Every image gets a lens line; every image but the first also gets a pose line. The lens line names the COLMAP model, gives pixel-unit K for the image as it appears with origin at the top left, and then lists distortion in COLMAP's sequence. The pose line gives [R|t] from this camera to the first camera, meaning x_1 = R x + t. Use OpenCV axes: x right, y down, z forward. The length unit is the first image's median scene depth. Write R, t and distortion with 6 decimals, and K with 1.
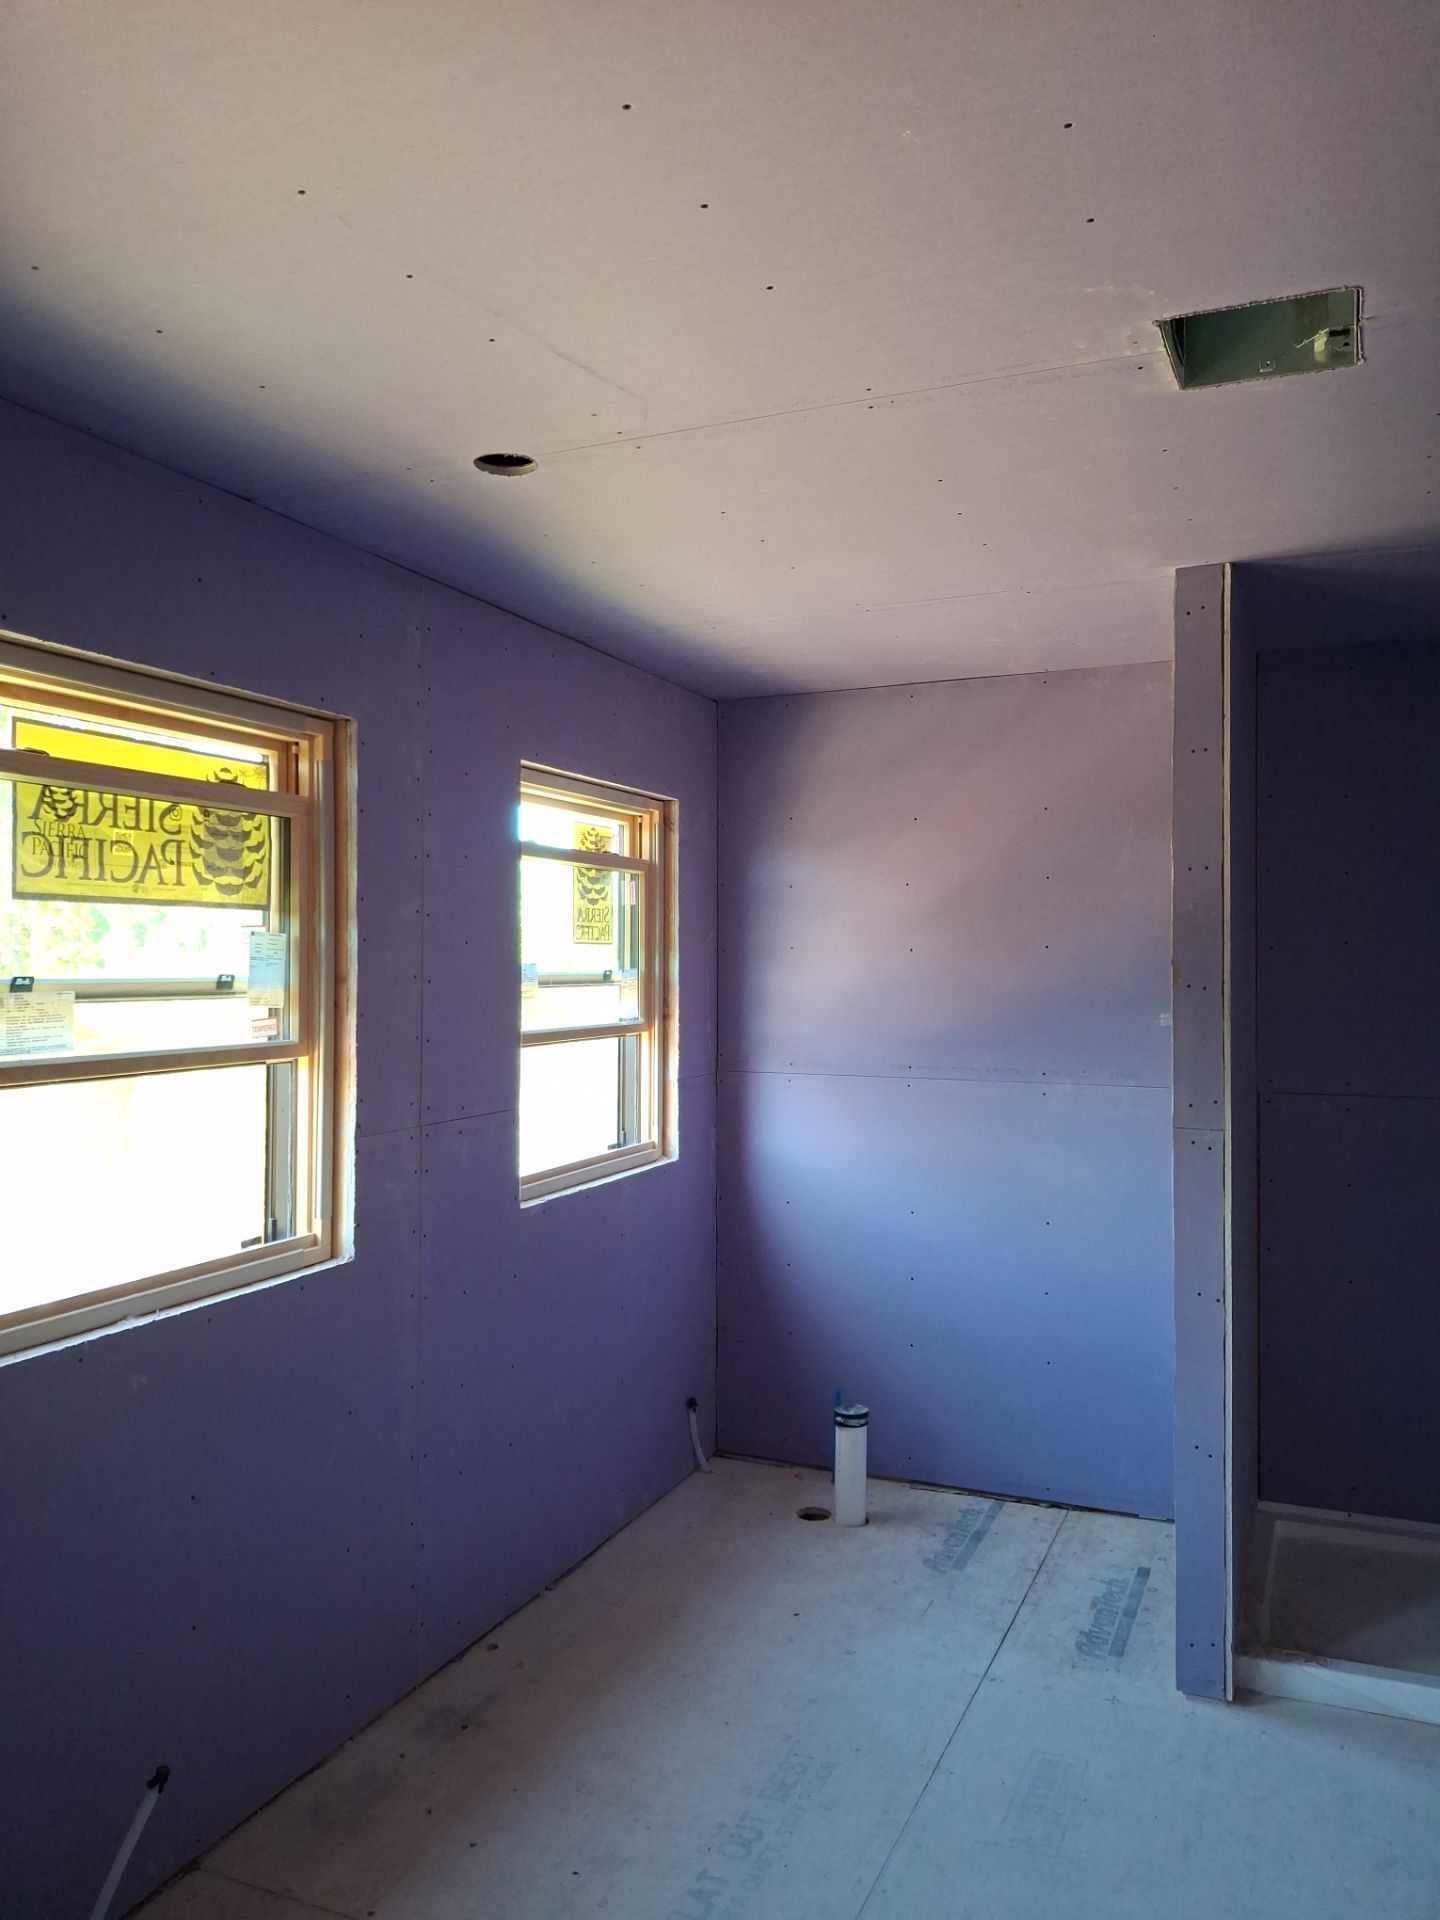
lens RADIAL K [[1416.9, 0, 703.2], [0, 1416.9, 952.6], [0, 0, 1]] dist [-0.011774, -0.047732]
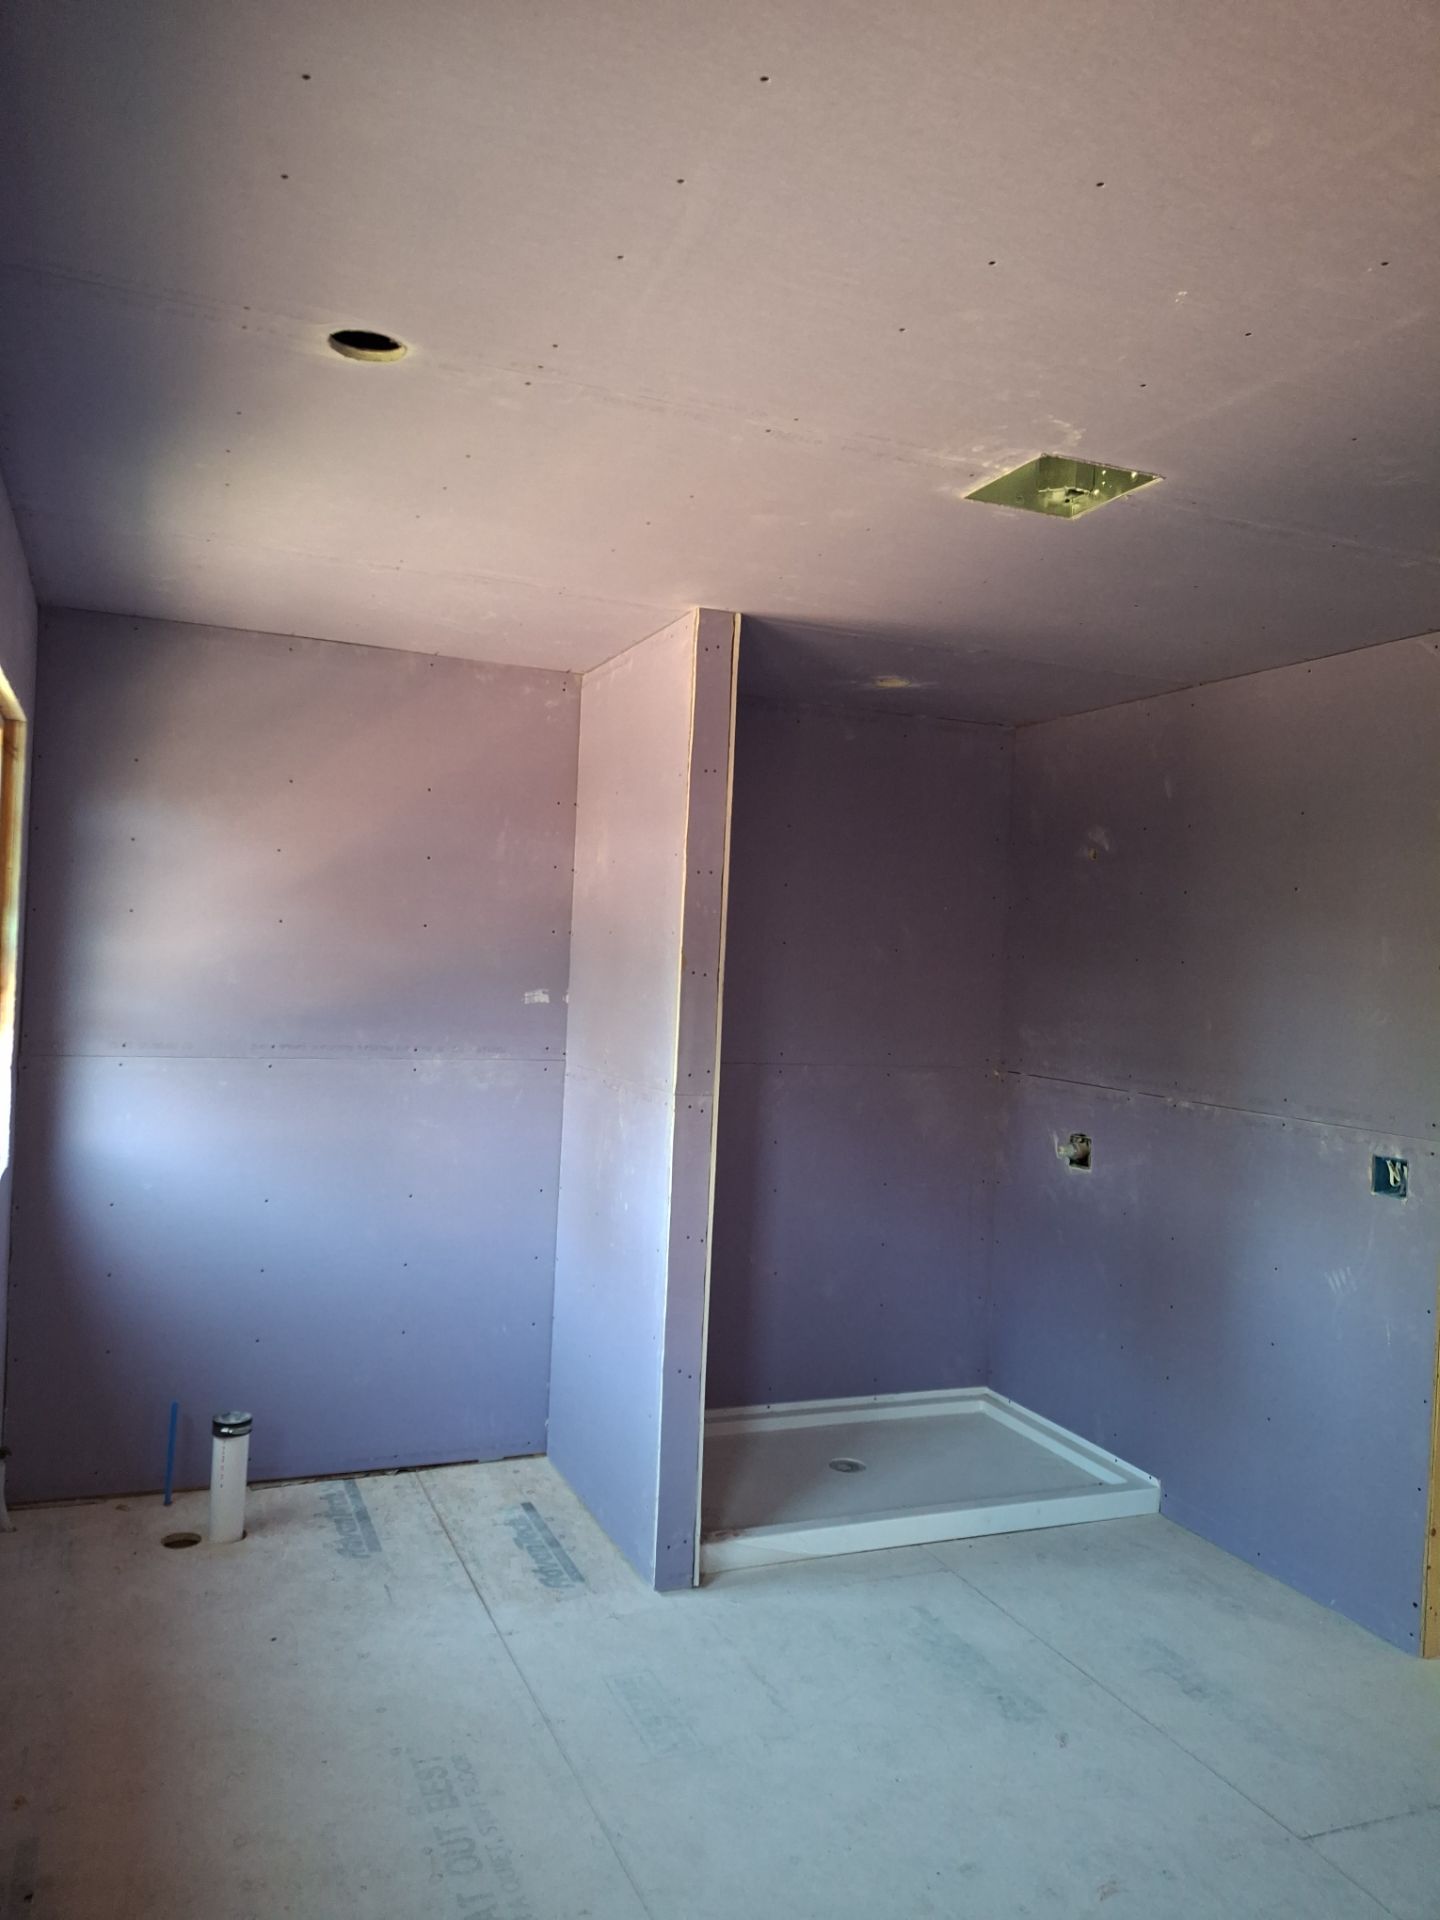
lens RADIAL K [[1416.9, 0, 710.2], [0, 1416.9, 955.9], [0, 0, 1]] dist [-0.011774, -0.047732]
pose [[0.687136, 0.023255, 0.726156, -0.381045], [-0.042194, 0.999078, 0.007932, 0.001151], [-0.725302, -0.036090, 0.687484, 0.159636]]
